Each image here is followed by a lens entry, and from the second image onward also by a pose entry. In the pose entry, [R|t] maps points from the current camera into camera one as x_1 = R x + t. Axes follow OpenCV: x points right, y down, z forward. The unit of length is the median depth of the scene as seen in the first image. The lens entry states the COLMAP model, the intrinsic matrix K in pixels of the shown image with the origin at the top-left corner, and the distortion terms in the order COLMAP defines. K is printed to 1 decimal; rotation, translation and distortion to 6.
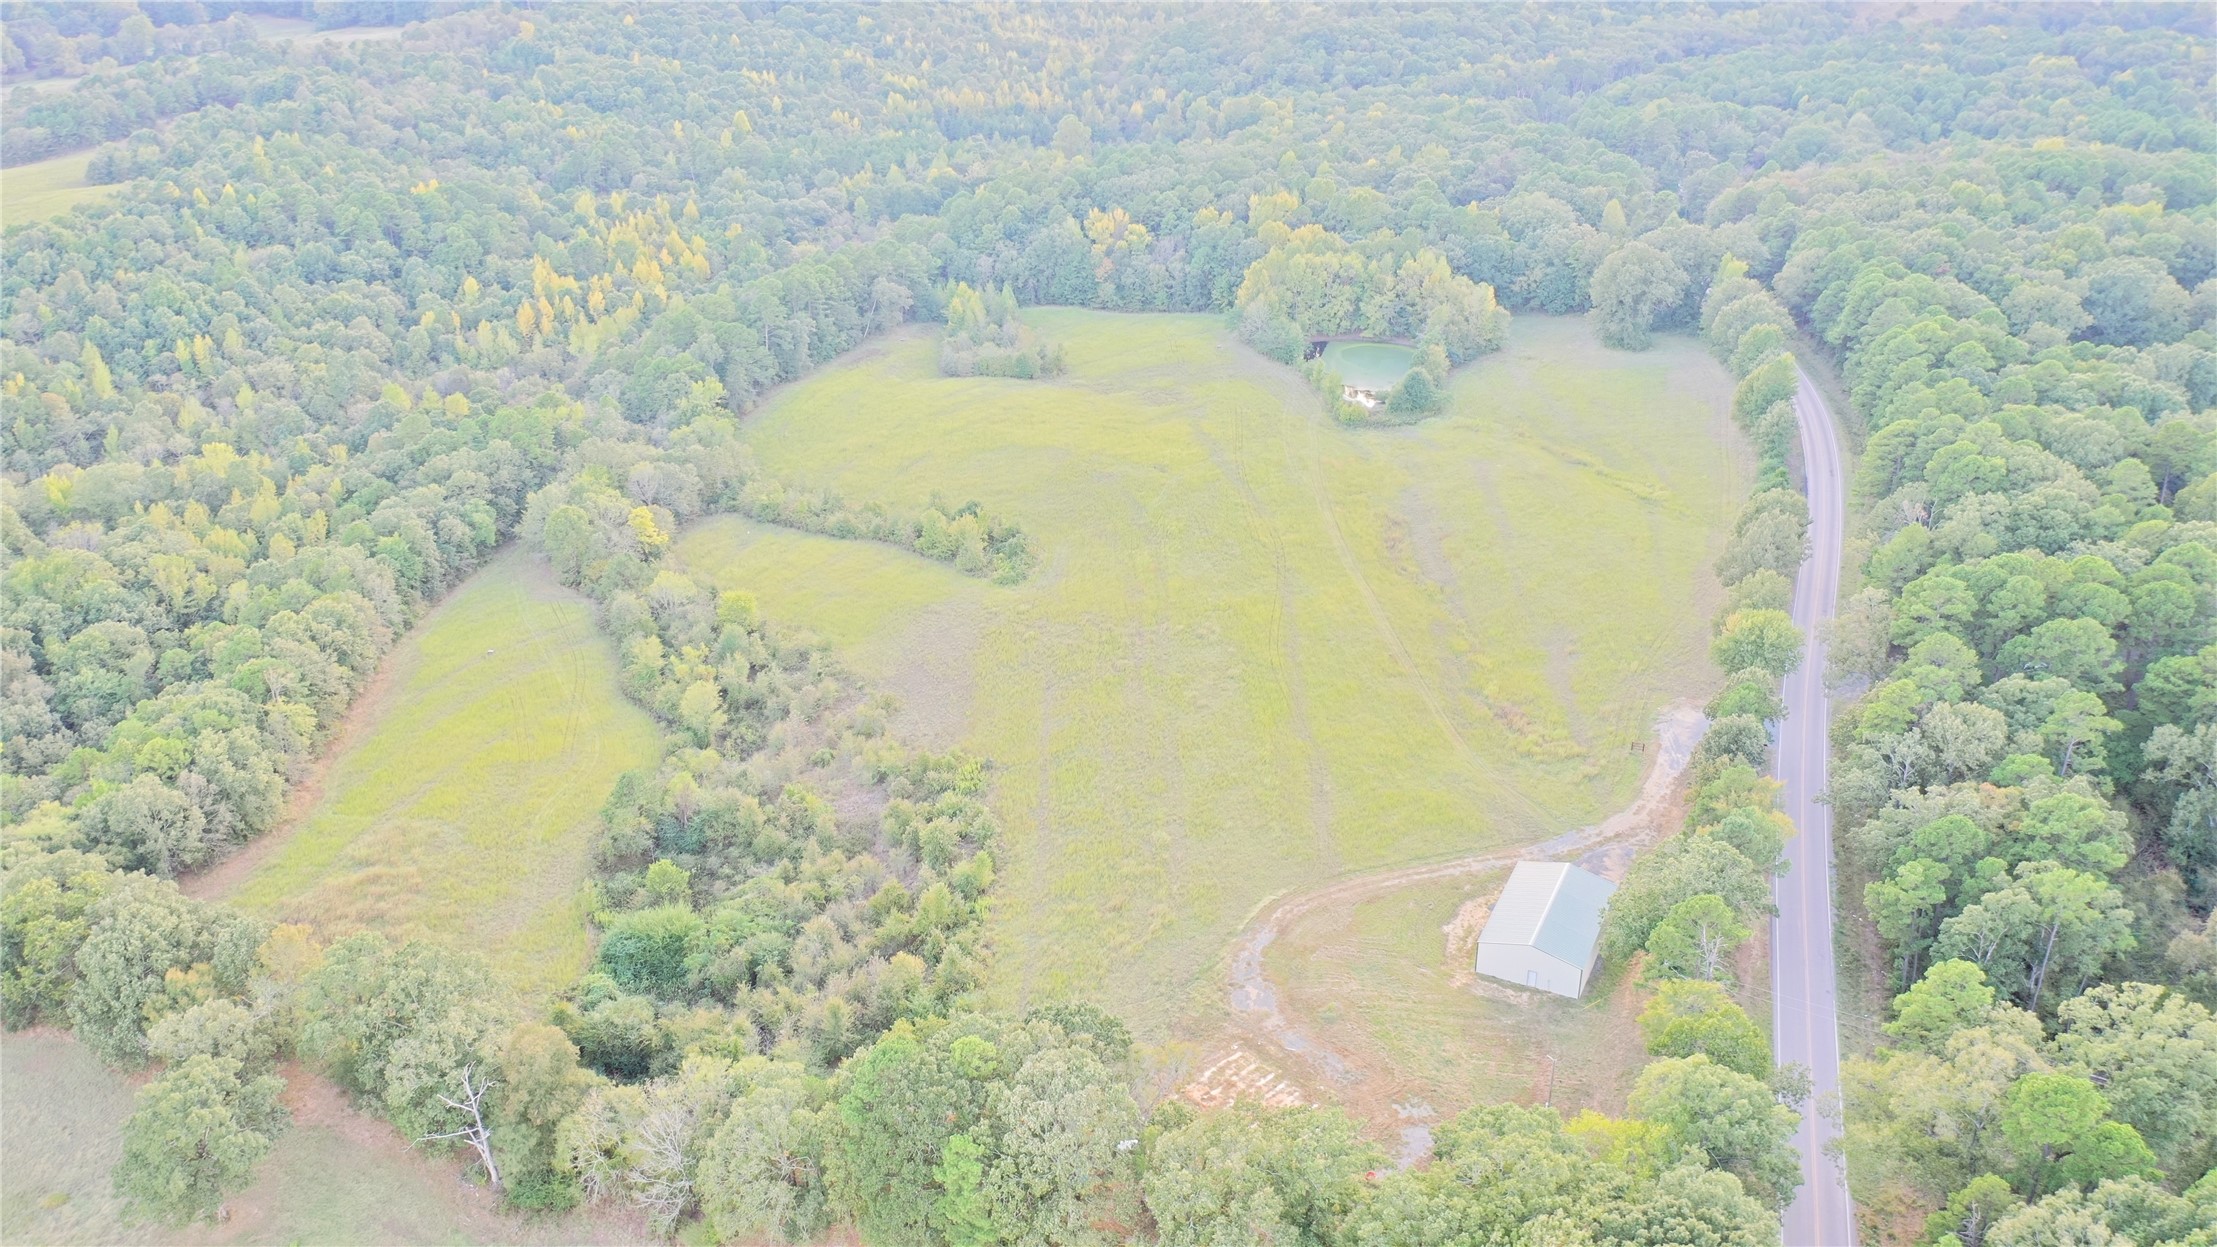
lens RADIAL K [[1747.5, 0, 1177.5], [0, 1747.5, 624.7], [0, 0, 1]] dist [0.000933, 0.002255]
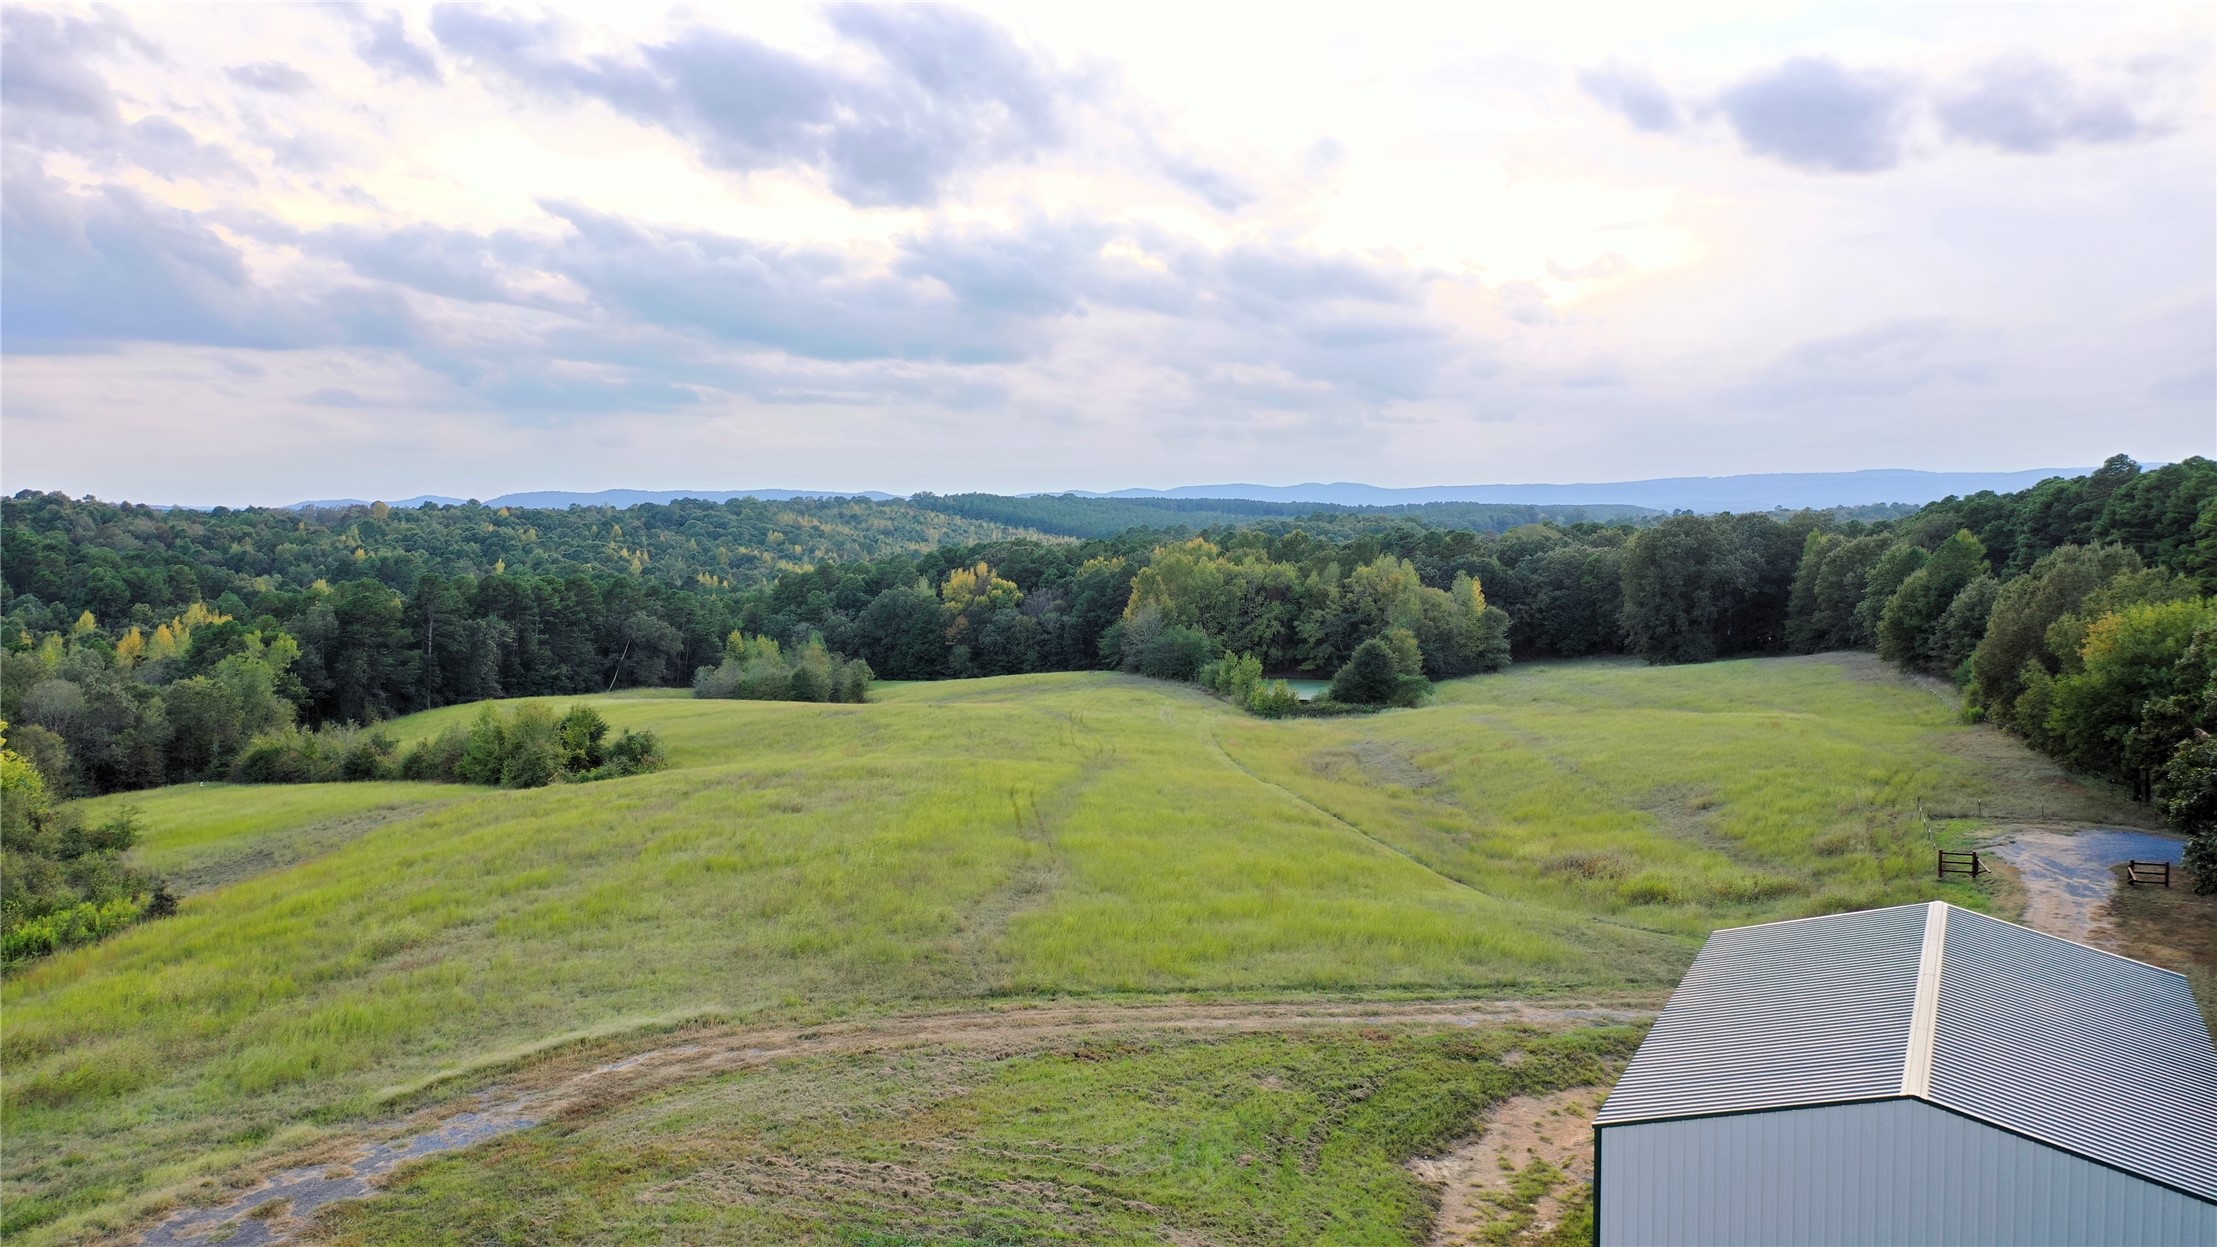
lens RADIAL K [[1739.8, 0, 1108.5], [0, 1739.8, 623.5], [0, 0, 1]] dist [-0.014443, 0.006517]
pose [[0.999321, -0.009091, -0.035698, 0.054594], [-0.005180, 0.924756, -0.380526, 0.086046], [0.036471, 0.380453, 0.924081, 0.345936]]
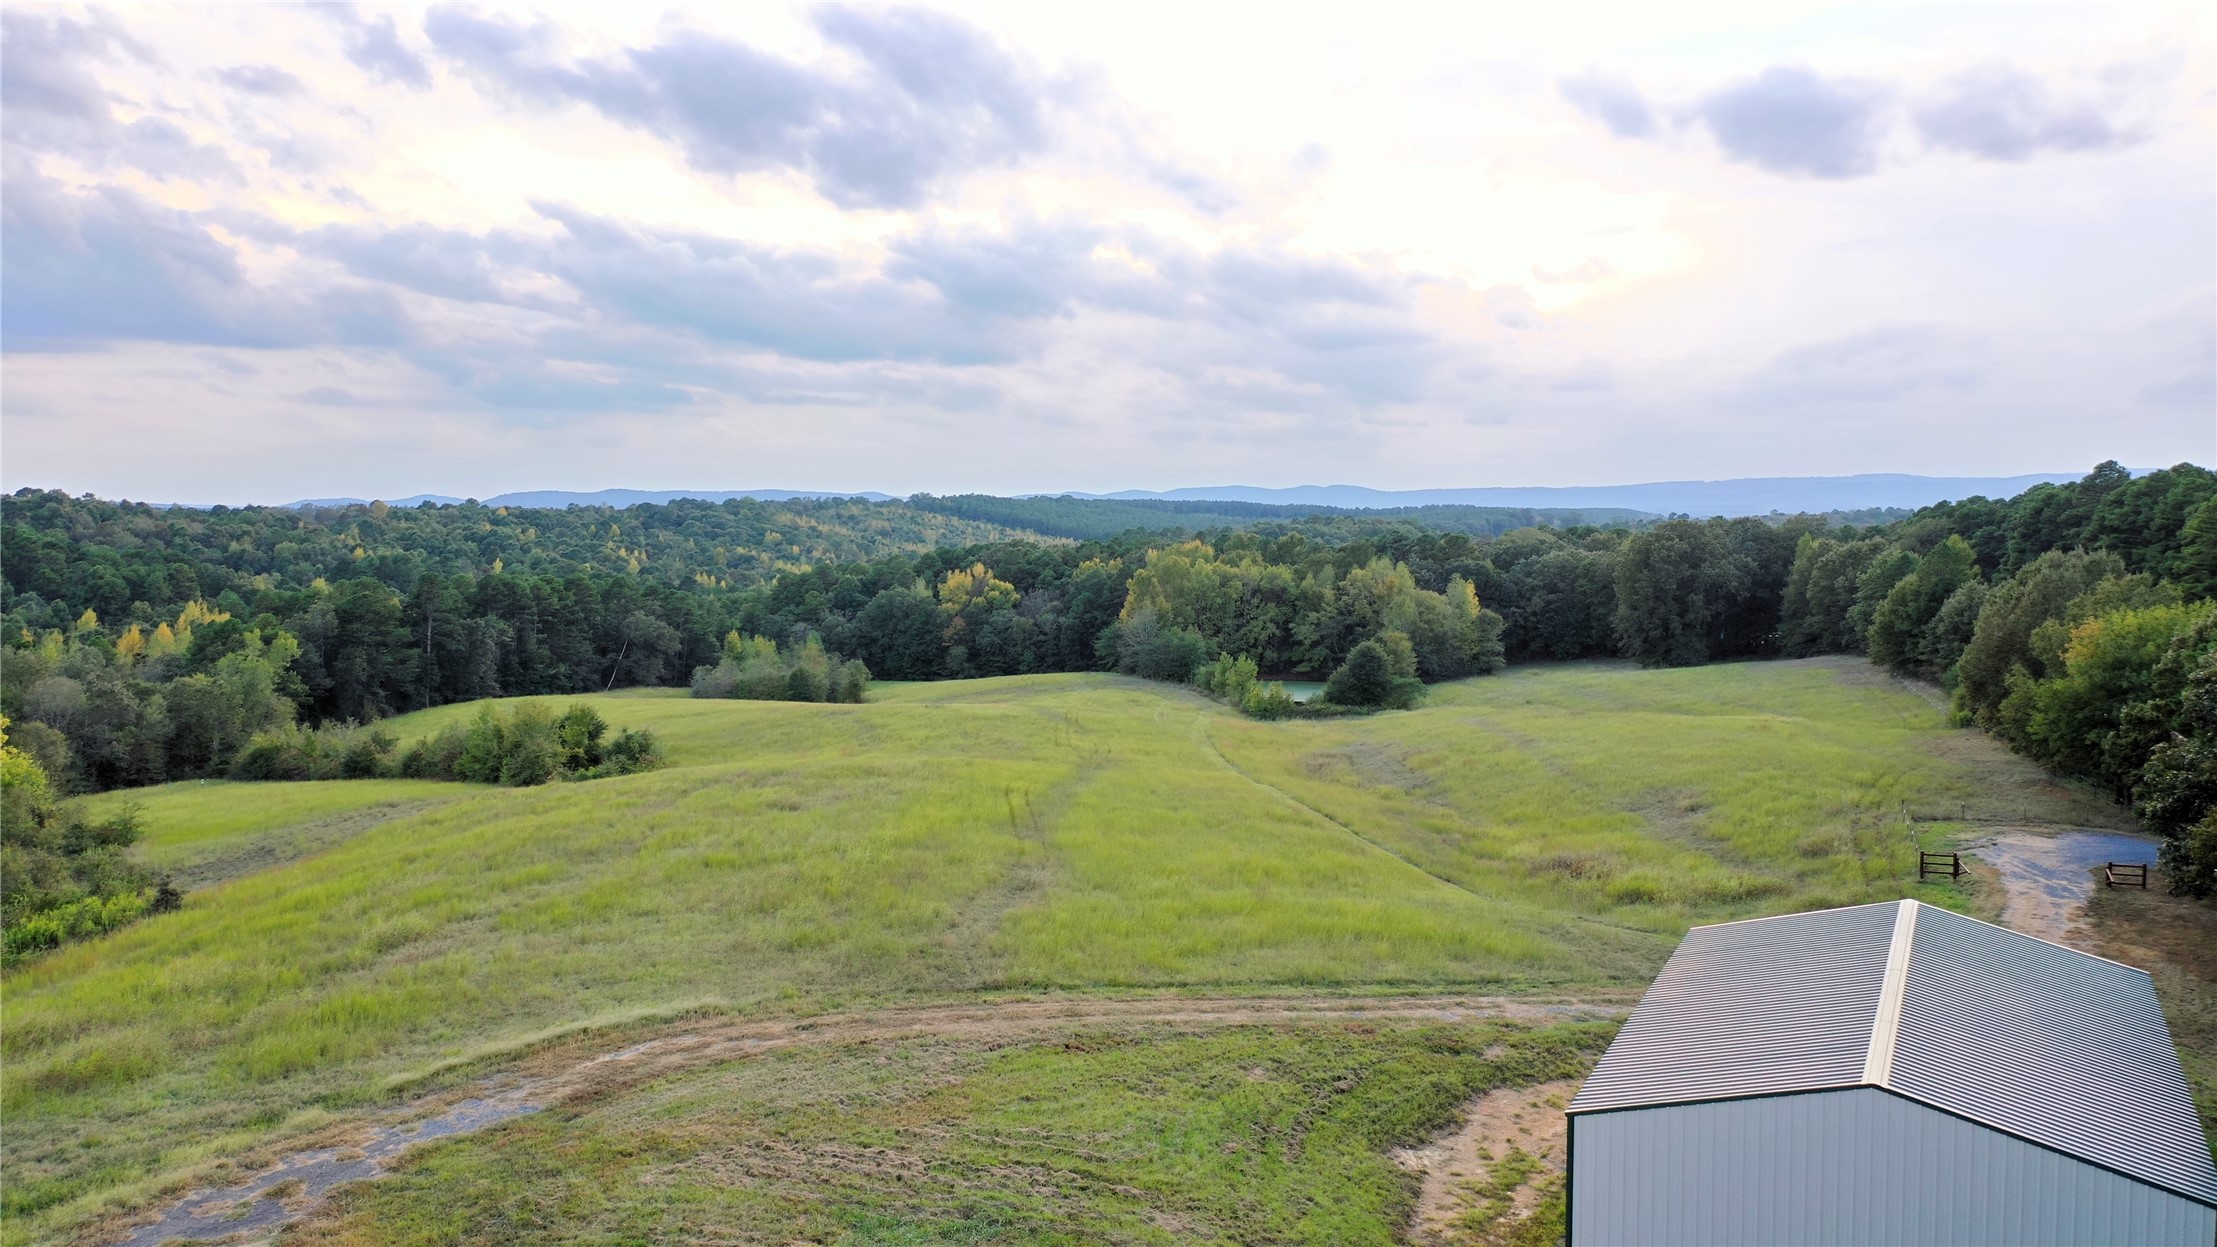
lens RADIAL K [[1739.8, 0, 1108.5], [0, 1739.8, 623.5], [0, 0, 1]] dist [-0.014443, 0.006517]
pose [[0.999404, -0.005368, -0.034089, 0.055018], [-0.008039, 0.924428, -0.381272, 0.086955], [0.033559, 0.381319, 0.923834, 0.343679]]
